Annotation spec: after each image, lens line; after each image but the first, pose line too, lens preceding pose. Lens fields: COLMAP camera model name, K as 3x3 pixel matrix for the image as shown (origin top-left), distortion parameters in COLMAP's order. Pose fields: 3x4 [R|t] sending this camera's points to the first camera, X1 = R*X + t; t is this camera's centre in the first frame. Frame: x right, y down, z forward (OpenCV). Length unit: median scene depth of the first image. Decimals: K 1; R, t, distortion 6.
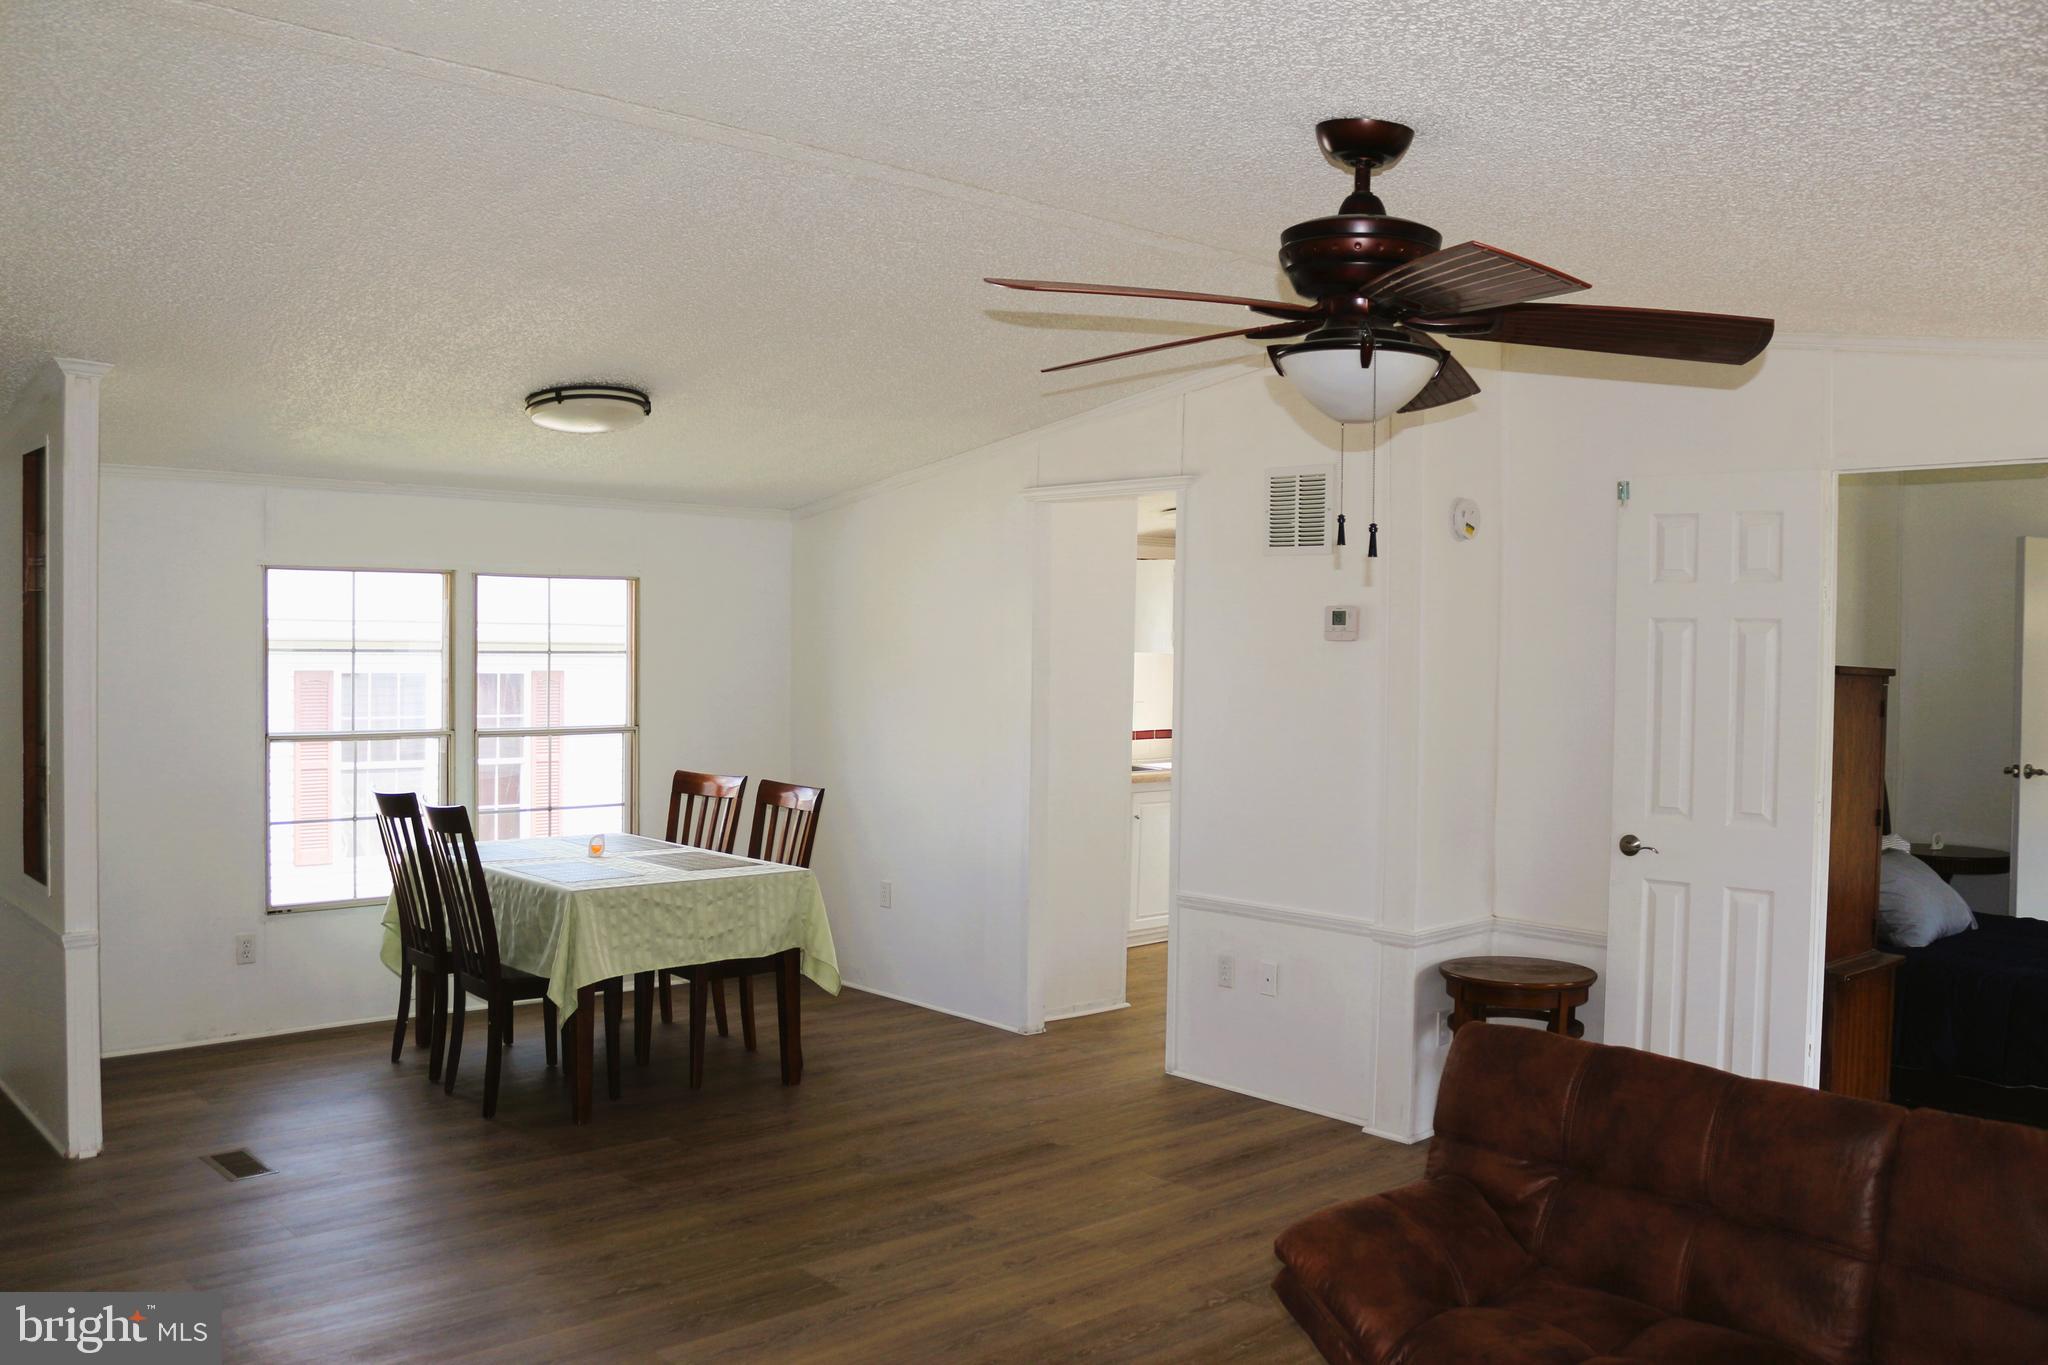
lens RADIAL K [[1692.8, 0, 1024.0], [0, 1692.8, 682.5], [0, 0, 1]] dist [-0.153479, 0.112704]
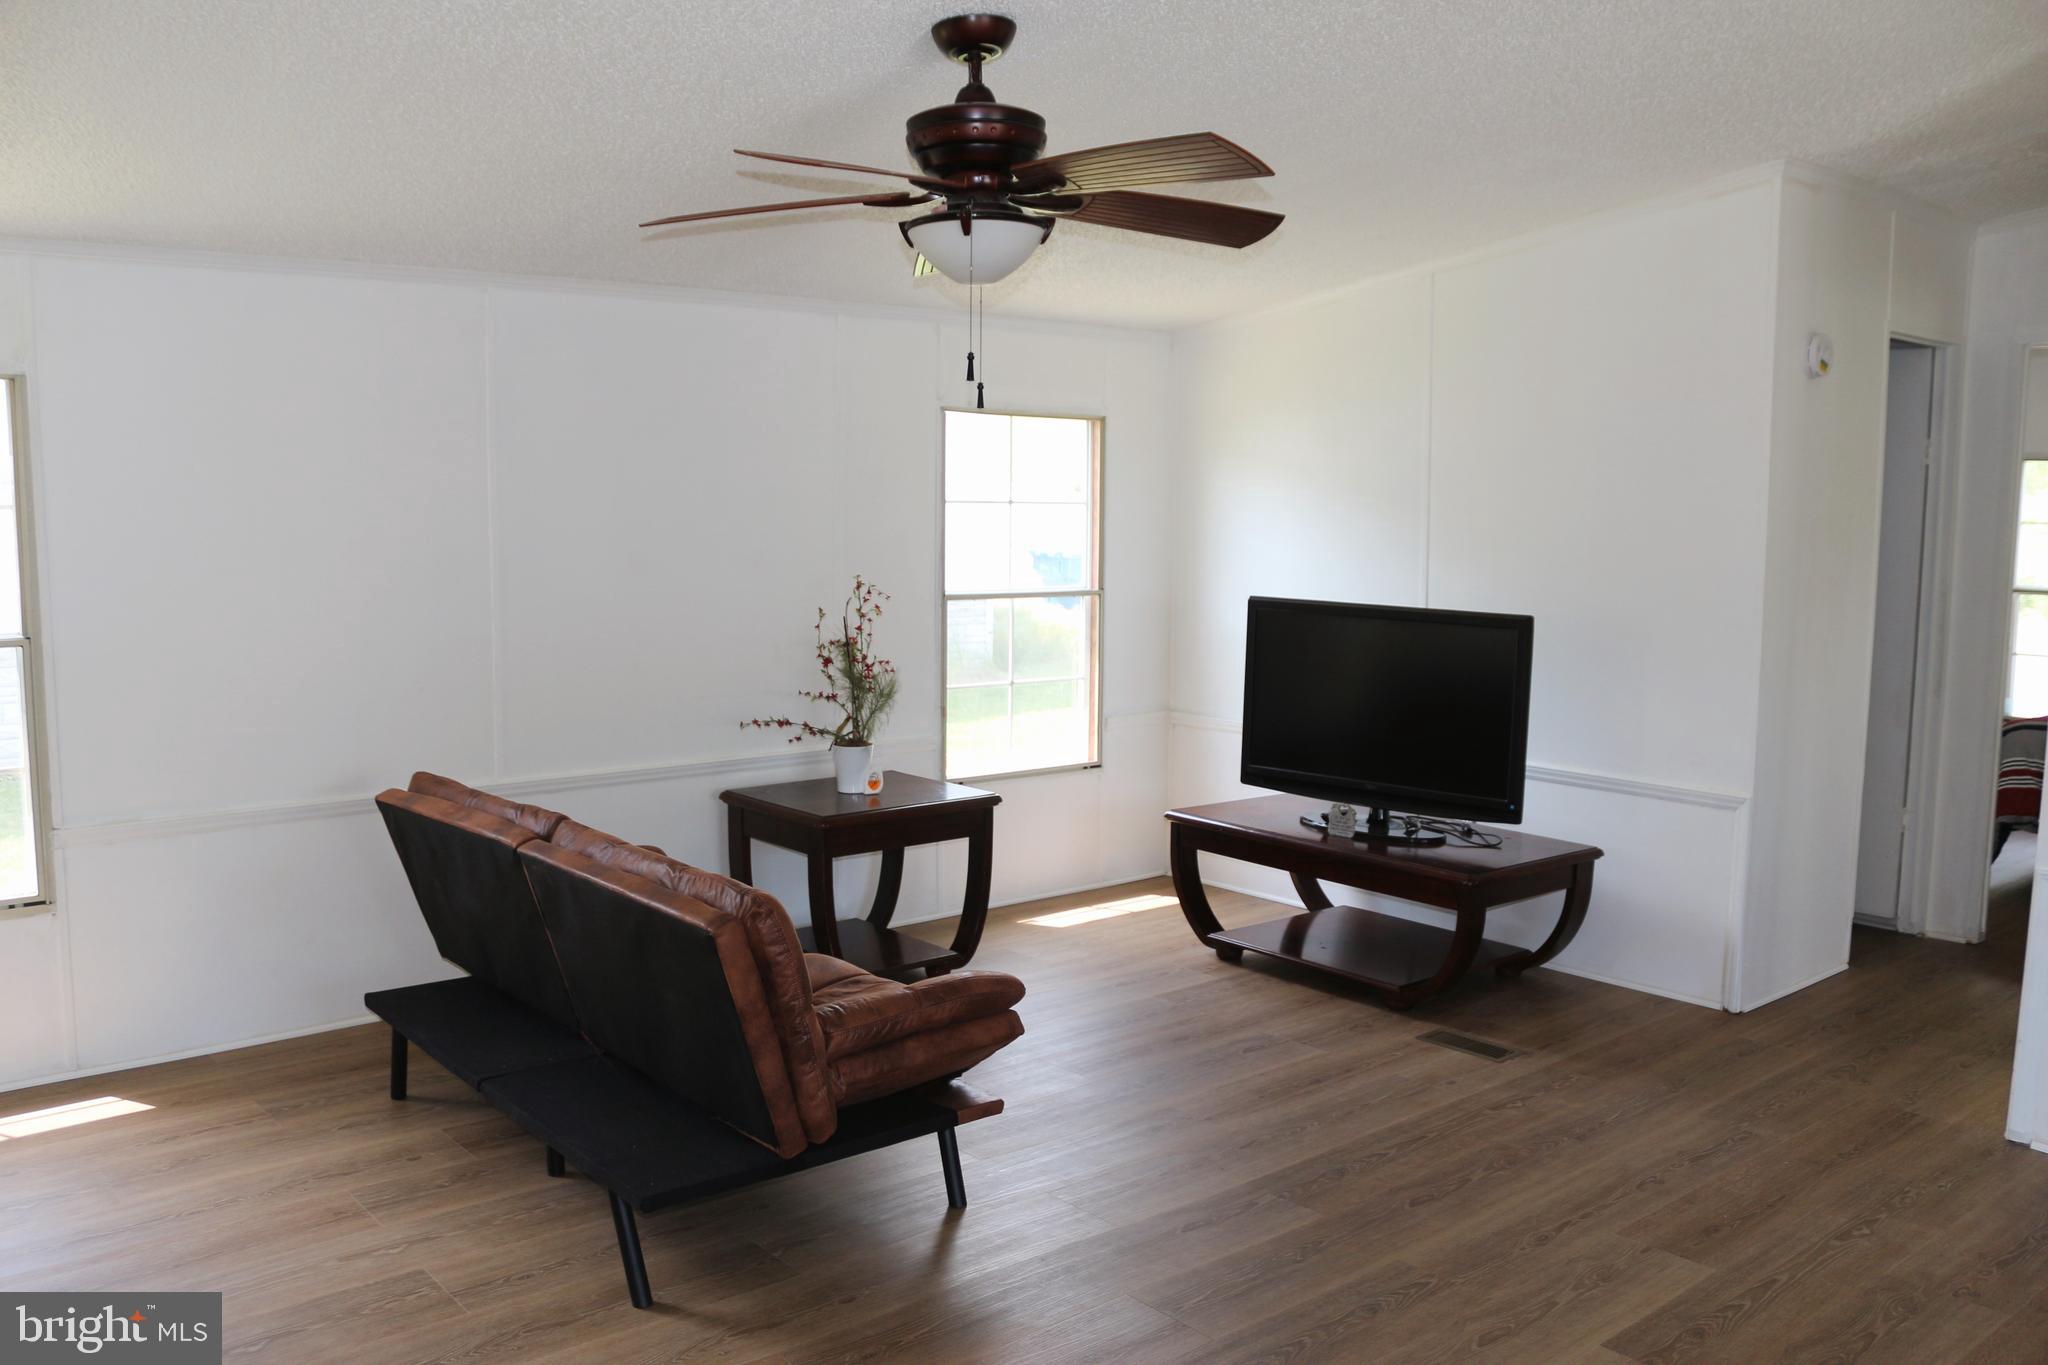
lens RADIAL K [[1692.8, 0, 1024.0], [0, 1692.8, 682.5], [0, 0, 1]] dist [-0.153479, 0.112704]
pose [[-0.999187, -0.028866, 0.028150, 0.065274], [-0.024752, 0.990277, 0.136887, -0.022670], [-0.031828, 0.136079, -0.990187, 1.163732]]
